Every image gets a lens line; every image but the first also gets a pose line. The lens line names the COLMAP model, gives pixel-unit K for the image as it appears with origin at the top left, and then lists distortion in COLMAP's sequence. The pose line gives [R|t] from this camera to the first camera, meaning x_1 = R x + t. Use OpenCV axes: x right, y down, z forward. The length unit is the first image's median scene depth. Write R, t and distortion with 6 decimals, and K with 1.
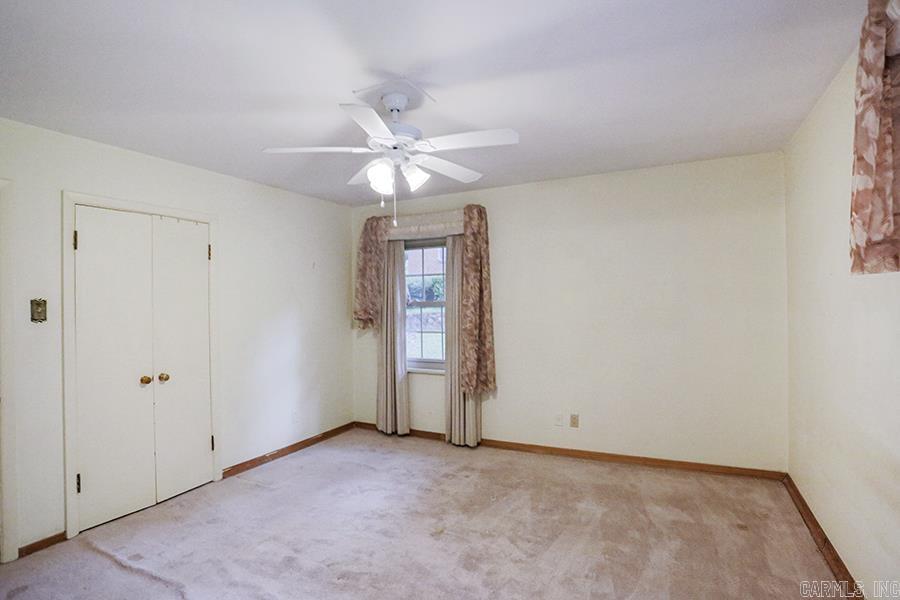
lens RADIAL K [[474.2, 0, 445.9], [0, 474.2, 305.8], [0, 0, 1]] dist [-0.064646, 0.029186]
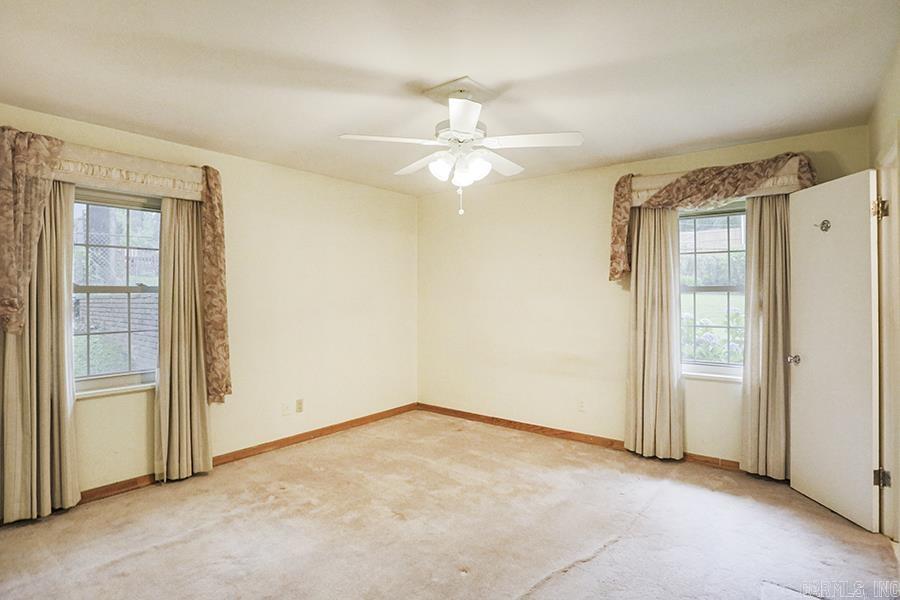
lens RADIAL K [[474.2, 0, 447.6], [0, 474.2, 296.9], [0, 0, 1]] dist [-0.064646, 0.029186]
pose [[0.184963, 0.008888, 0.982705, -0.699402], [0.005101, 0.999937, -0.010004, 0.016892], [-0.982732, 0.006863, 0.184906, 0.501200]]
